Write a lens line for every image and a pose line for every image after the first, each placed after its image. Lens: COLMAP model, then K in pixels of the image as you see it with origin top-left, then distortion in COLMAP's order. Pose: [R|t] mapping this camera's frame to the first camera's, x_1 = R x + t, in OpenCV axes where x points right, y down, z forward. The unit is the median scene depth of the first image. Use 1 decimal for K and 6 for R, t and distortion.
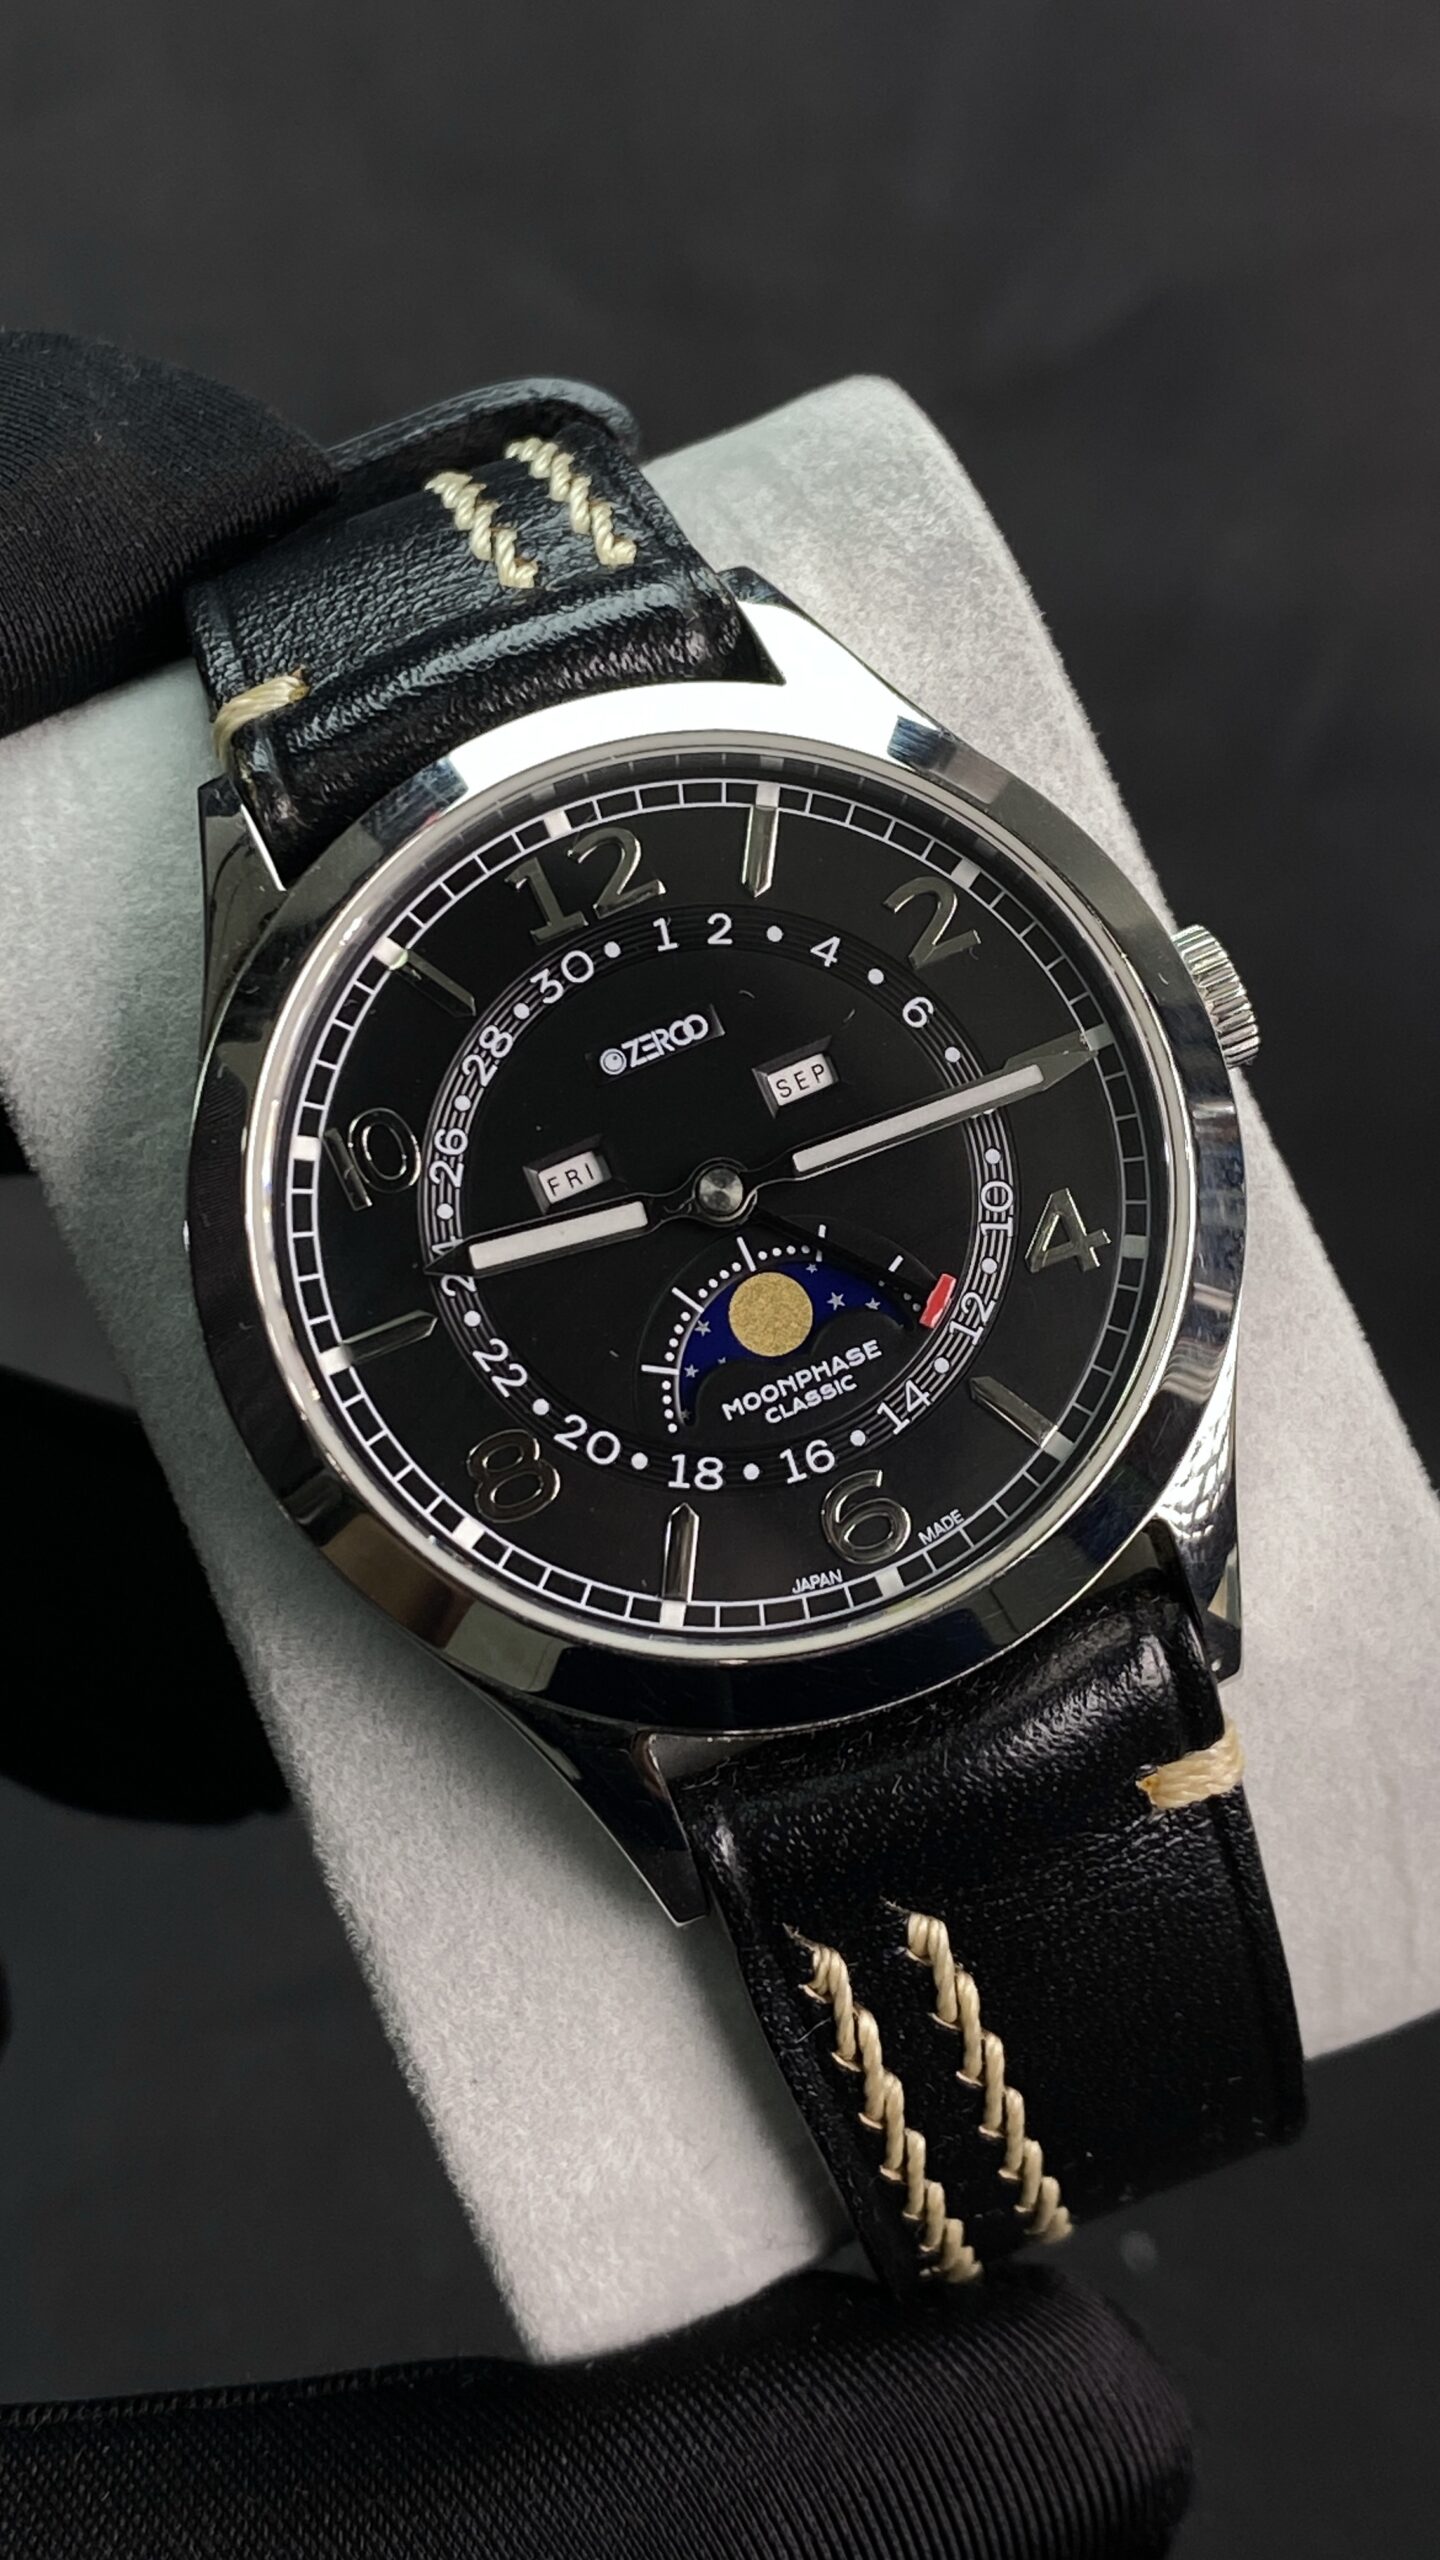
lens RADIAL K [[3752.5, 0, 720.0], [0, 3752.5, 1280.0], [0, 0, 1]] dist [0.268998, -2.482020]
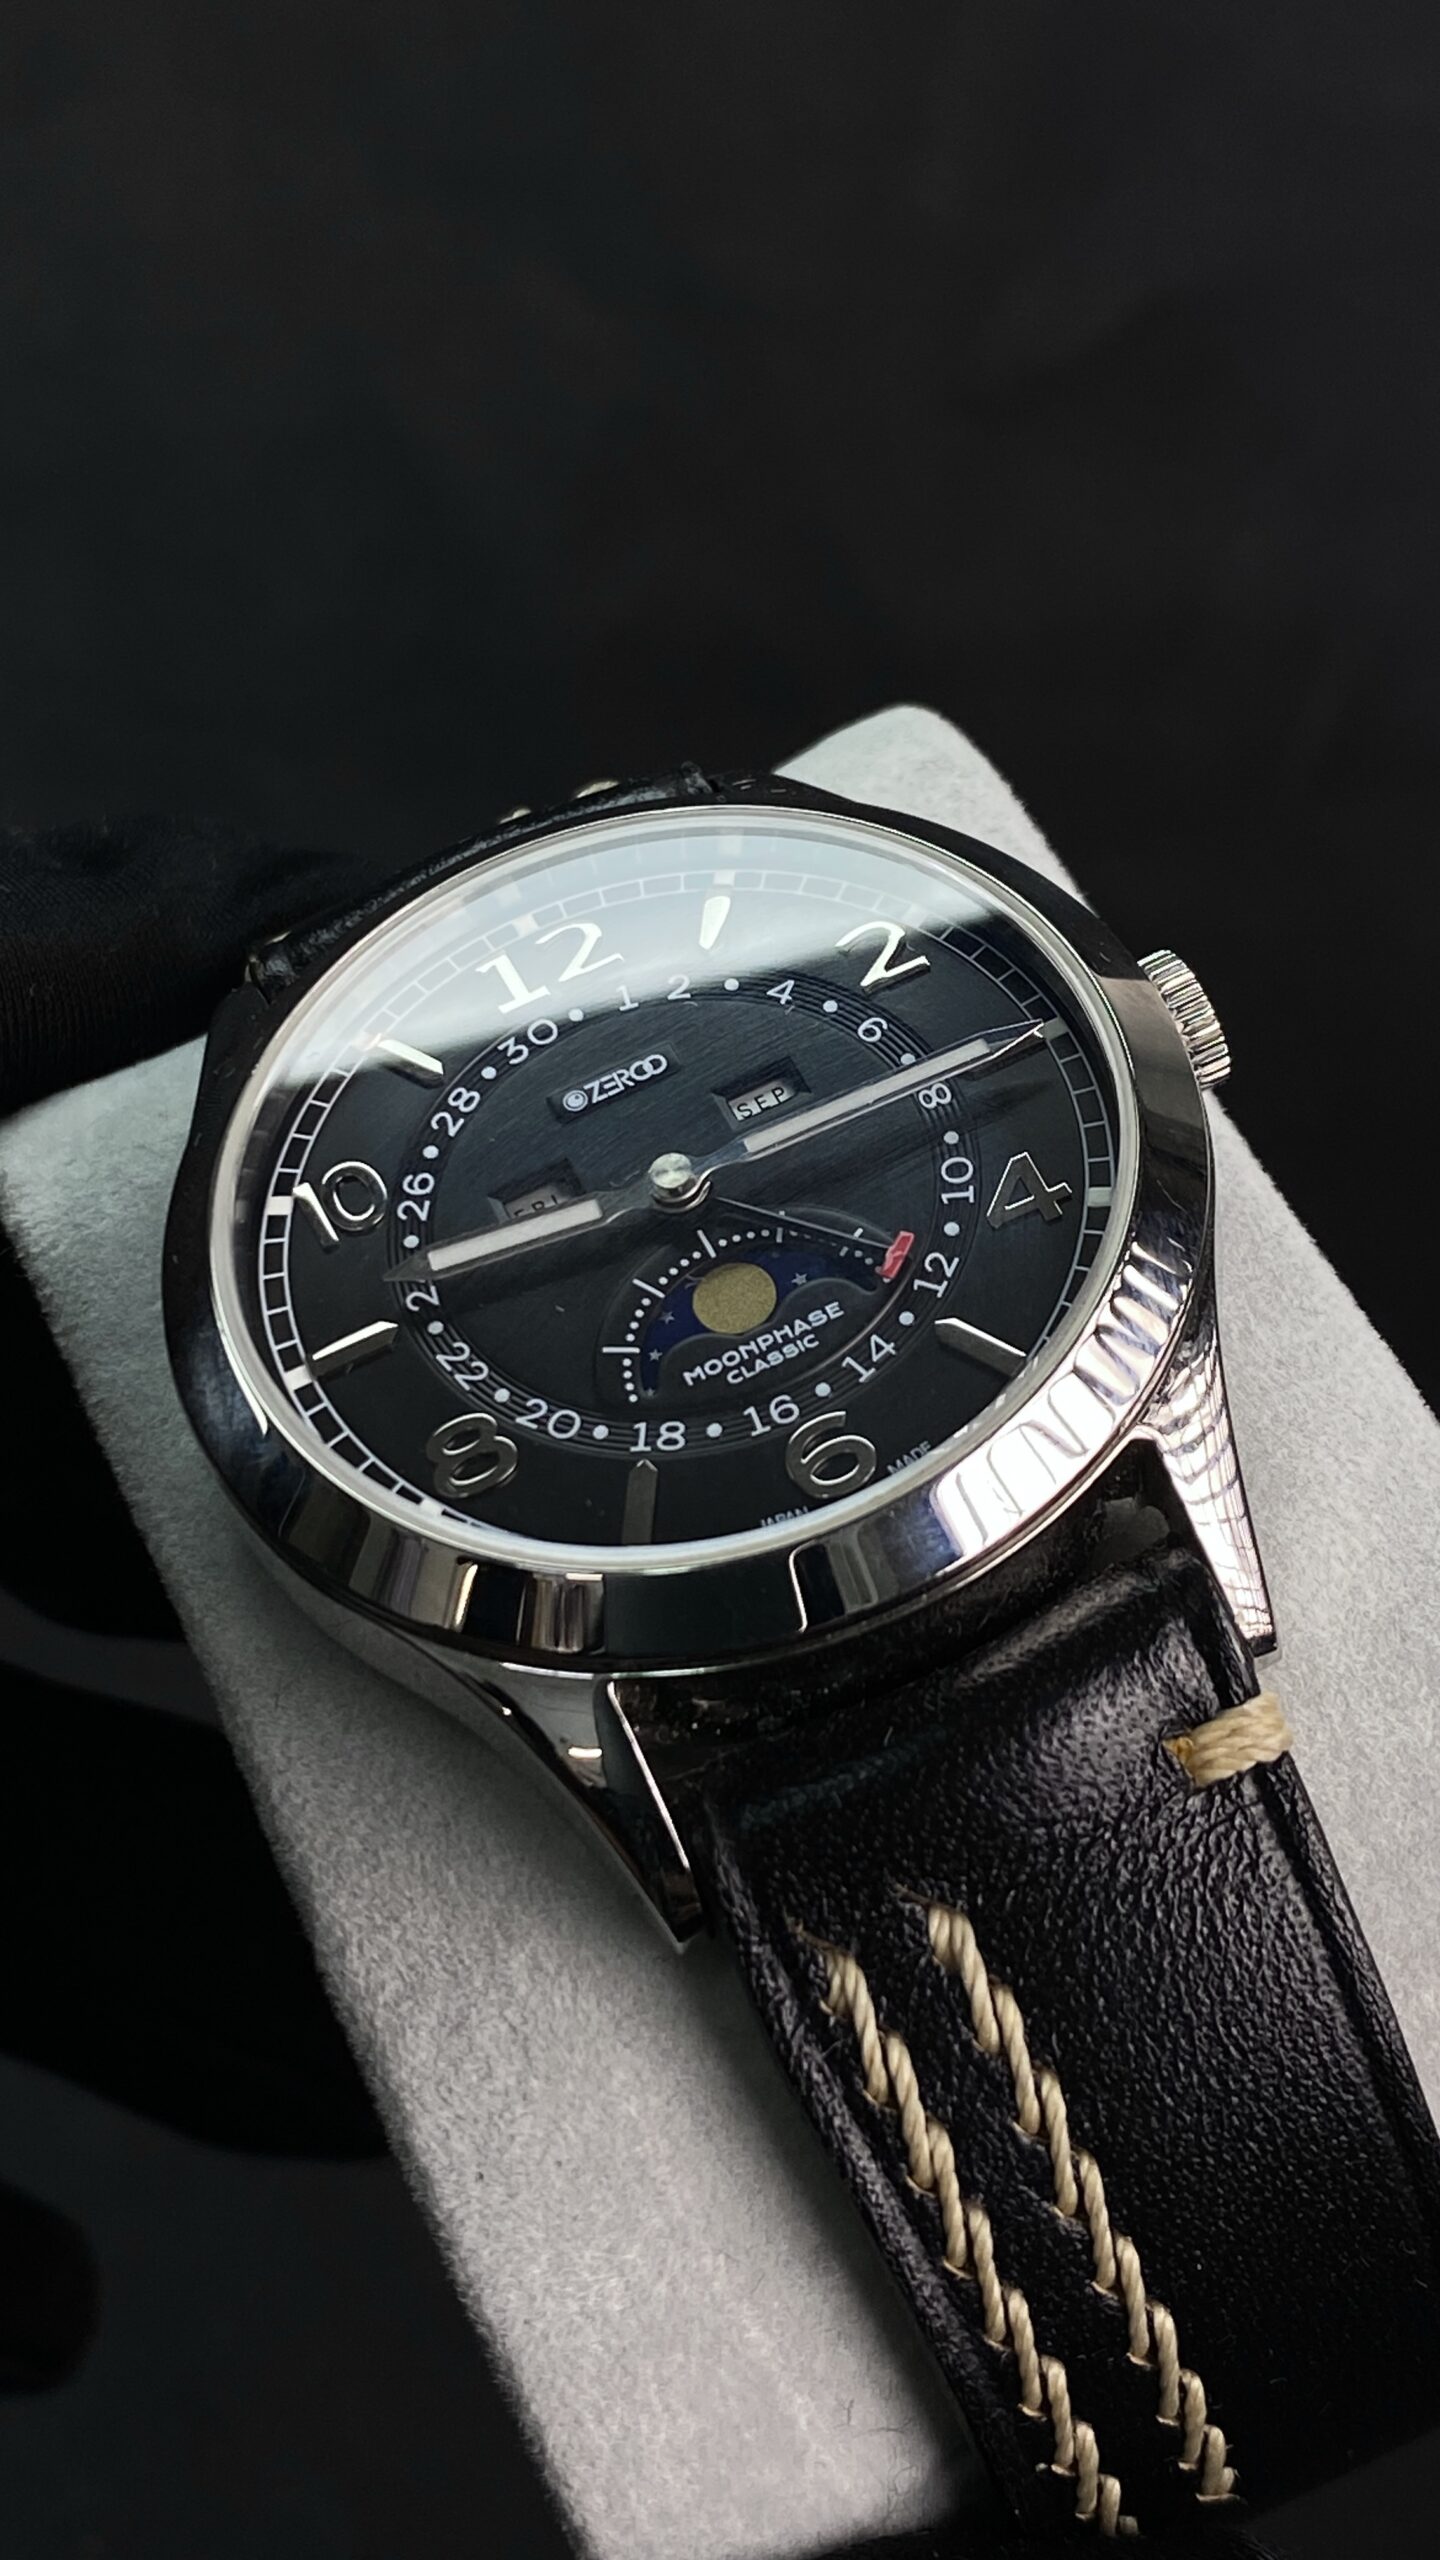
lens RADIAL K [[3752.5, 0, 720.0], [0, 3752.5, 1280.0], [0, 0, 1]] dist [0.268998, -2.482020]
pose [[0.982462, -0.116217, -0.145813, 0.153533], [0.040660, 0.896710, -0.440747, 0.437596], [0.181975, 0.427089, 0.885709, 0.126922]]
